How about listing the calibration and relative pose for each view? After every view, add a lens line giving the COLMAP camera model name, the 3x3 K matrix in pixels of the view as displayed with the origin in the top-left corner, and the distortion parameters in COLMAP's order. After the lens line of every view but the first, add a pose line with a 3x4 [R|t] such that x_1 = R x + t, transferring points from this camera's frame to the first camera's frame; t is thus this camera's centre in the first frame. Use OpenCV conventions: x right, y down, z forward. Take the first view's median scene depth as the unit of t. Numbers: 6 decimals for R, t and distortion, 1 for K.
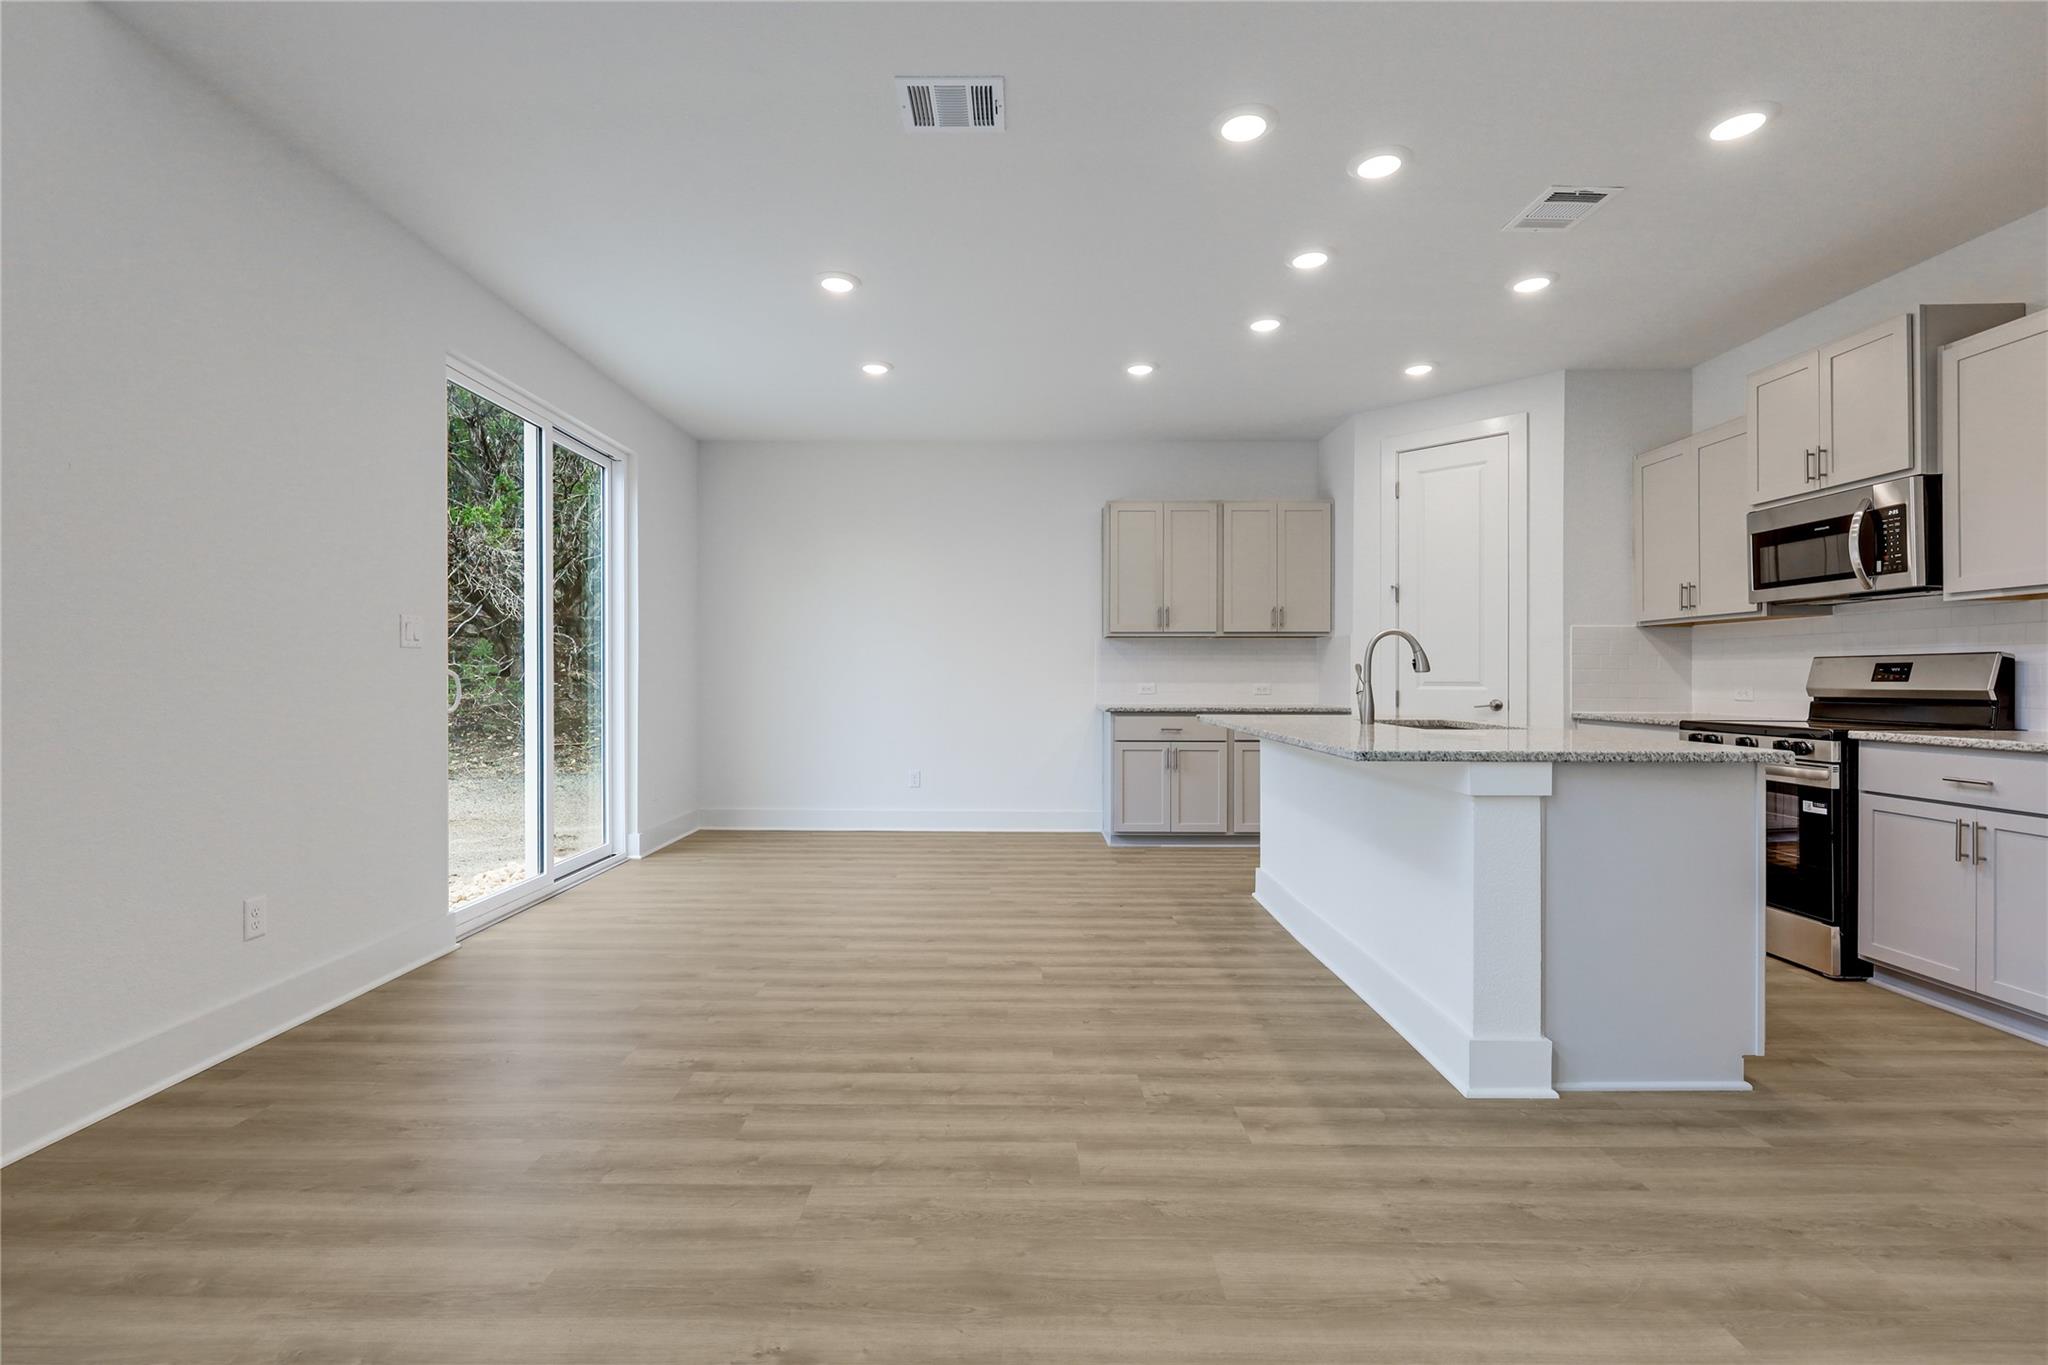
lens RADIAL K [[908.4, 0, 1012.0], [0, 908.4, 676.3], [0, 0, 1]] dist [0.000671, 0.000149]
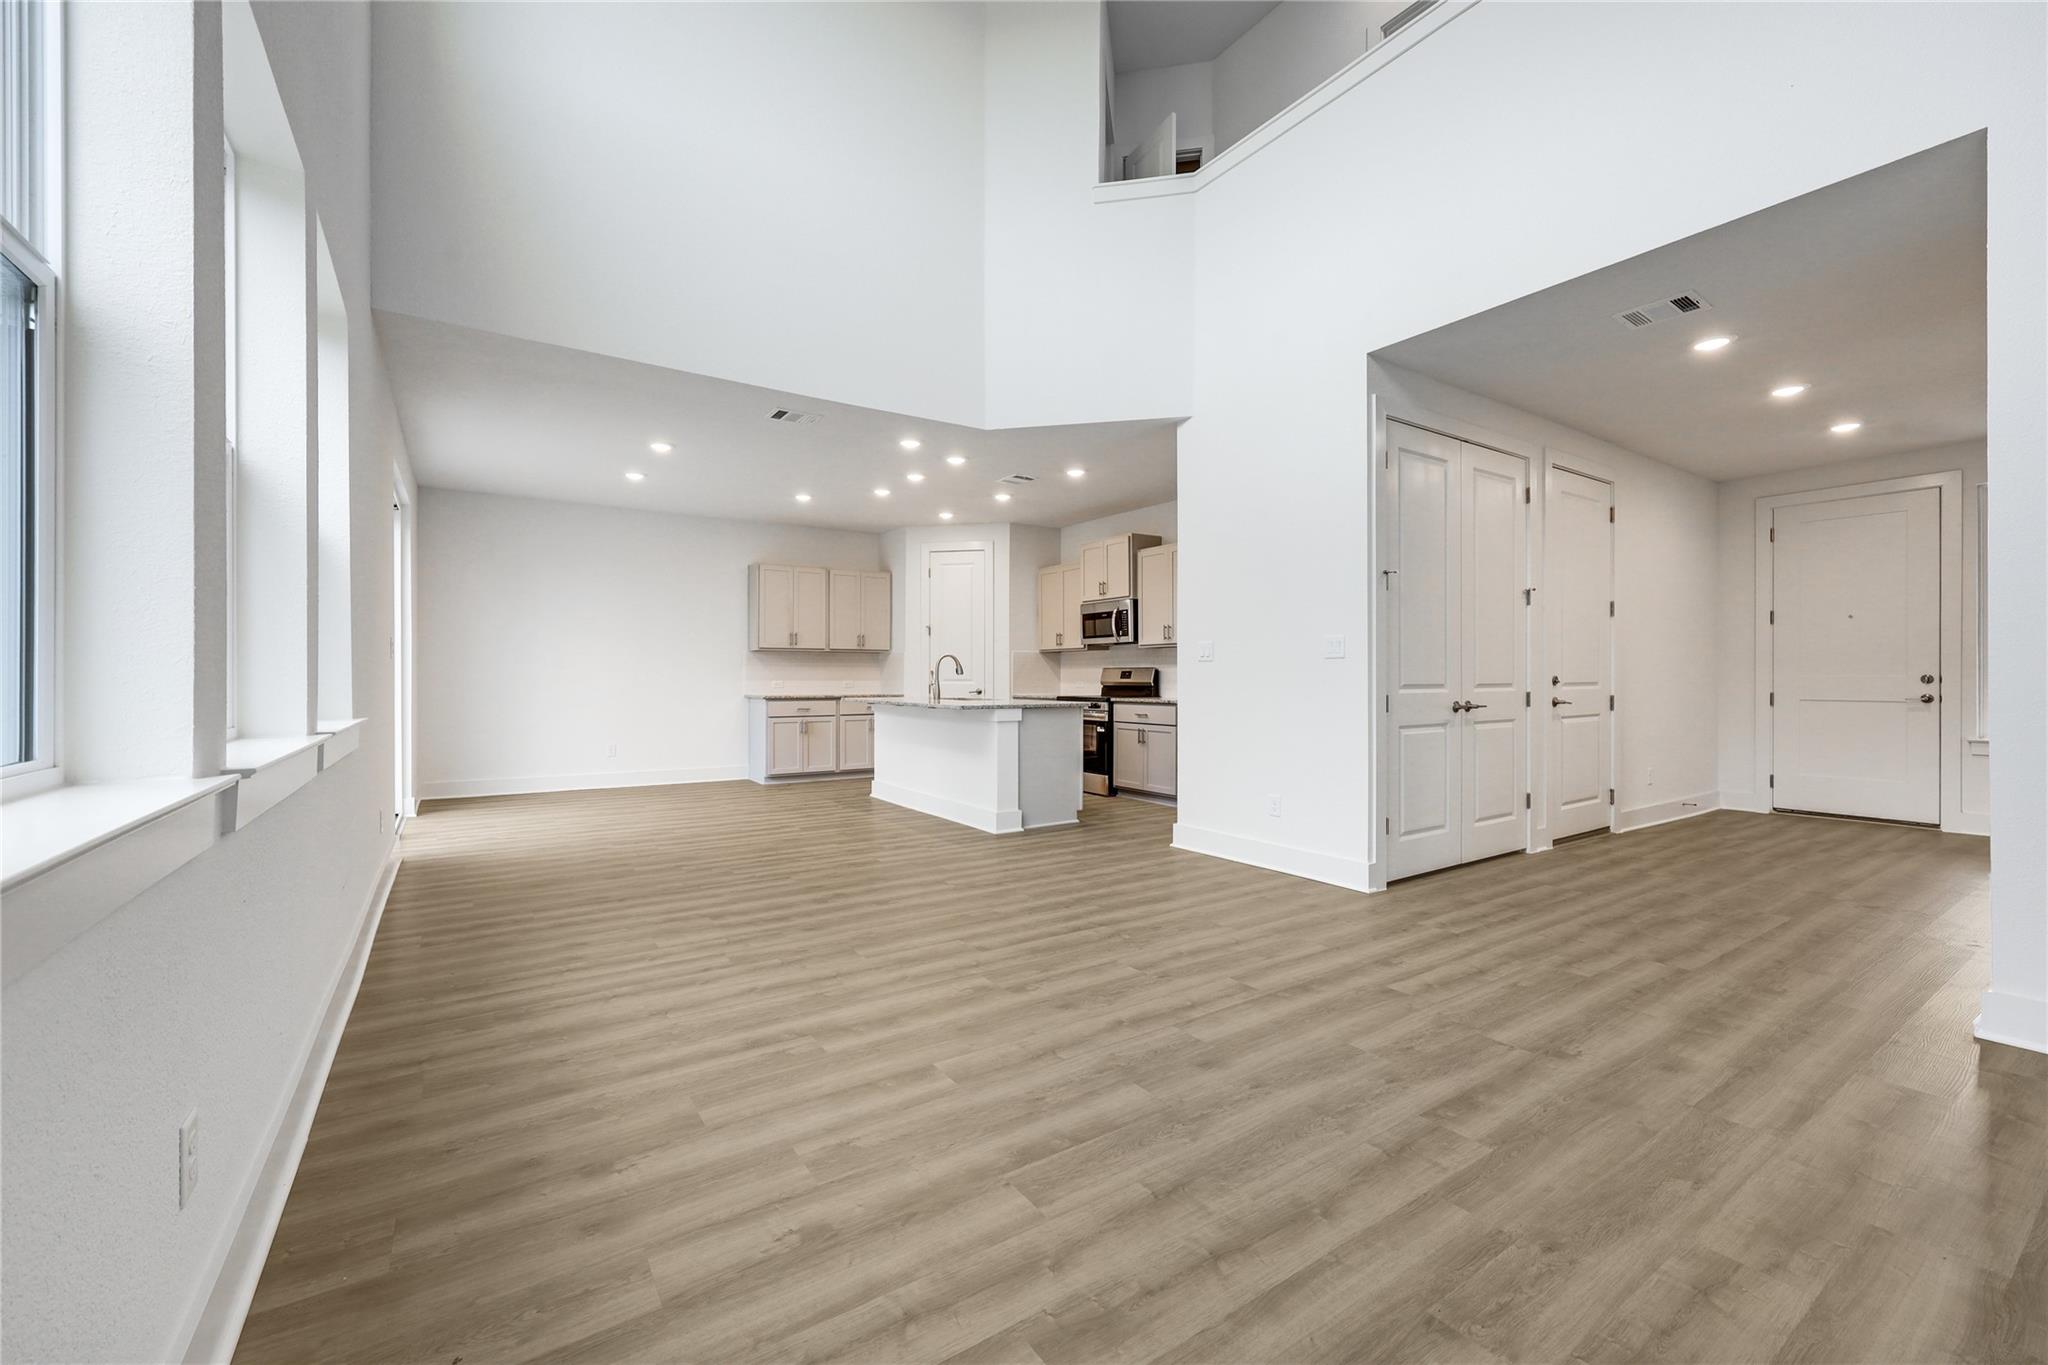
lens RADIAL K [[825.6, 0, 1019.5], [0, 825.6, 680.5], [0, 0, 1]] dist [0.000044, -0.000501]
pose [[0.826784, -0.003153, 0.562511, -0.584958], [-0.000310, 0.999982, 0.006061, -0.003152], [-0.562520, -0.005186, 0.826767, -0.759143]]
